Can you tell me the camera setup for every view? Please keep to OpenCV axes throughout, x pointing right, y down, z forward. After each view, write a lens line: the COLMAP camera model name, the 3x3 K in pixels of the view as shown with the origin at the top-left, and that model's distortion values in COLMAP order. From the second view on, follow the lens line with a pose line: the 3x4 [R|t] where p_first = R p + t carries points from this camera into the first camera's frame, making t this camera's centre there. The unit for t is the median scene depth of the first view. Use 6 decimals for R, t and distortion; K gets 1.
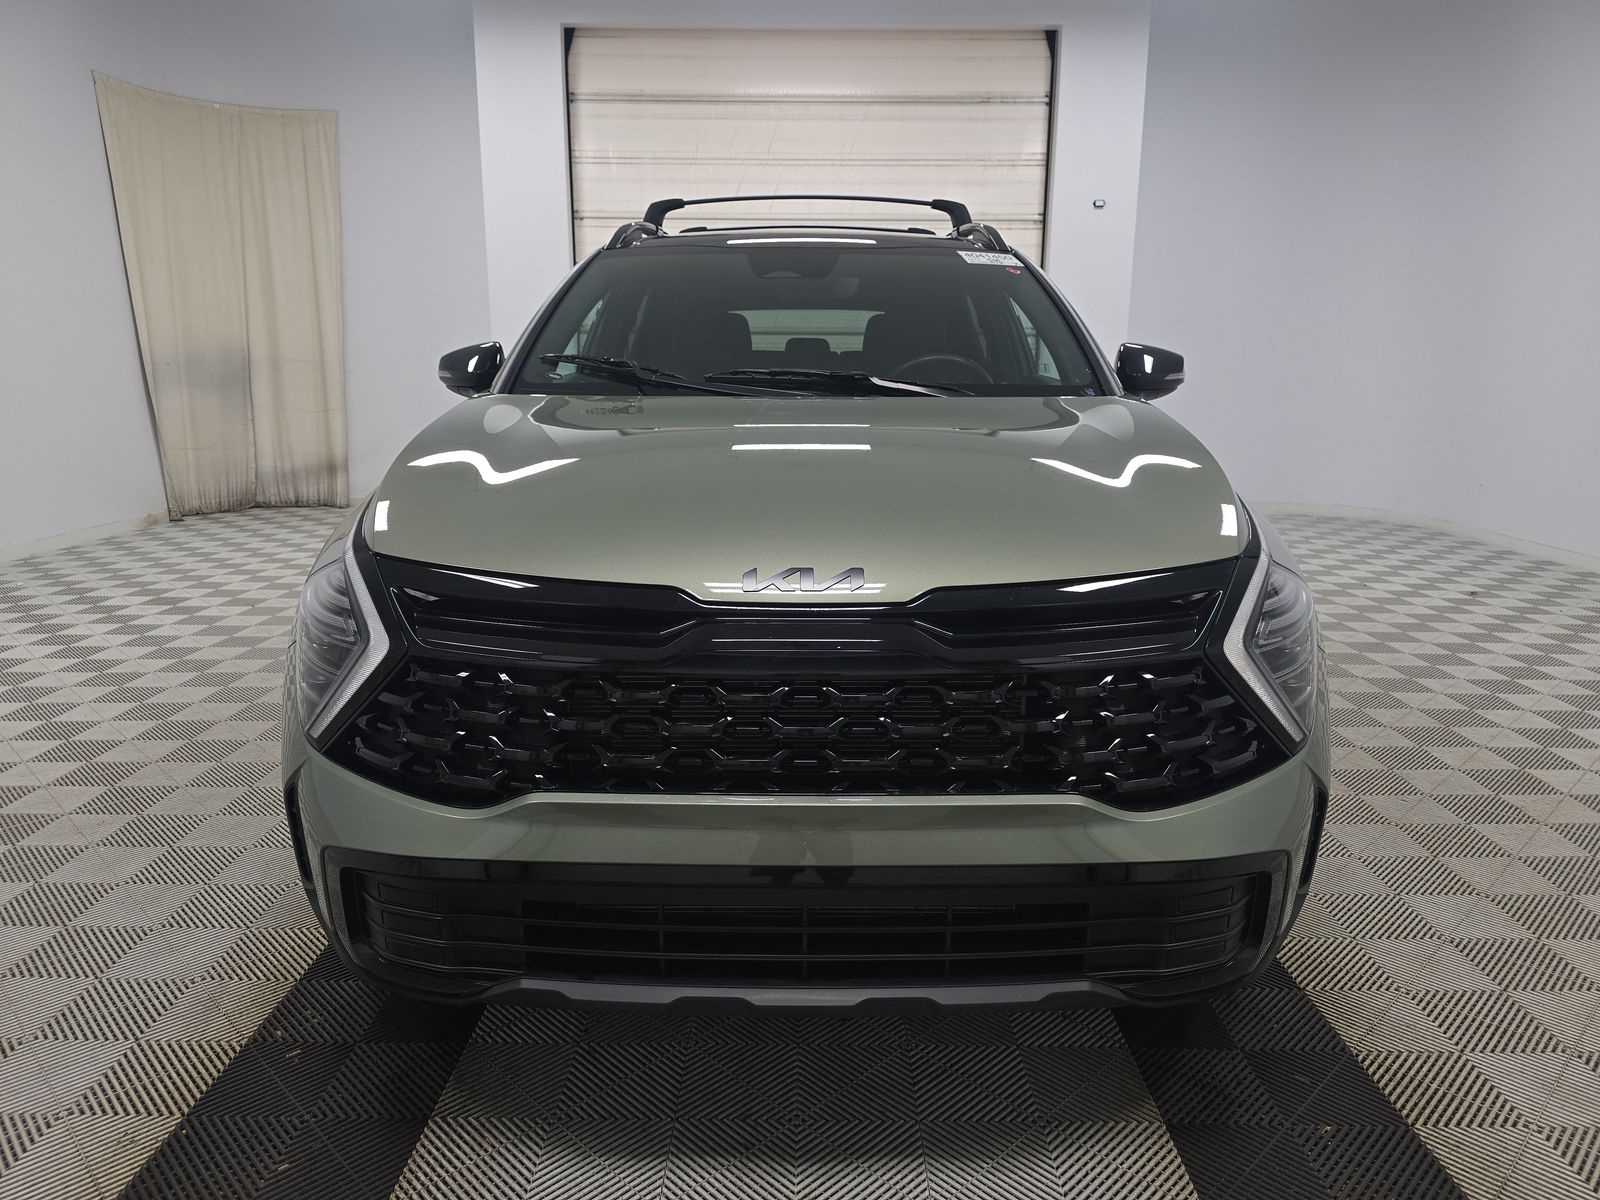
lens RADIAL K [[1089.4, 0, 800.0], [0, 1089.4, 600.0], [0, 0, 1]] dist [0.040178, -0.038525]
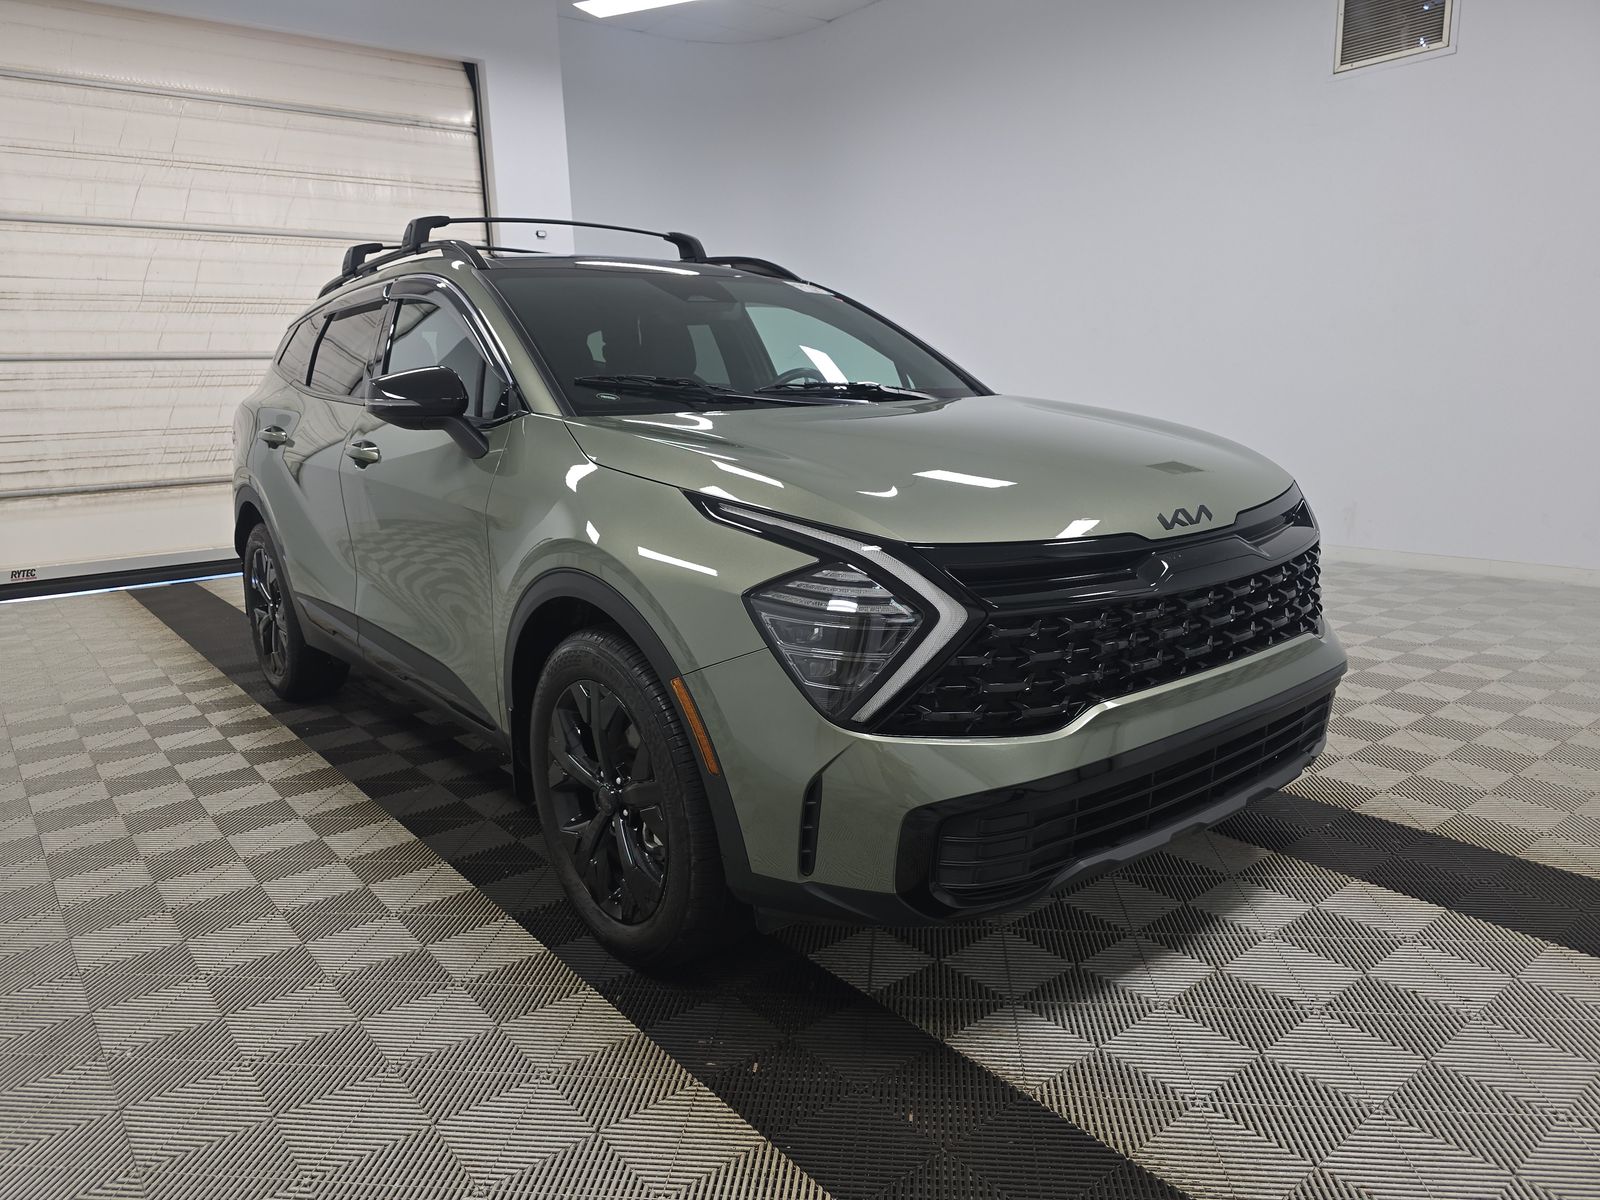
lens RADIAL K [[1089.4, 0, 800.0], [0, 1089.4, 600.0], [0, 0, 1]] dist [0.040178, -0.038525]
pose [[0.775279, -0.151203, 0.613254, -0.238465], [0.164463, 0.985757, 0.035132, -0.008652], [-0.609831, 0.073620, 0.789104, 0.037069]]
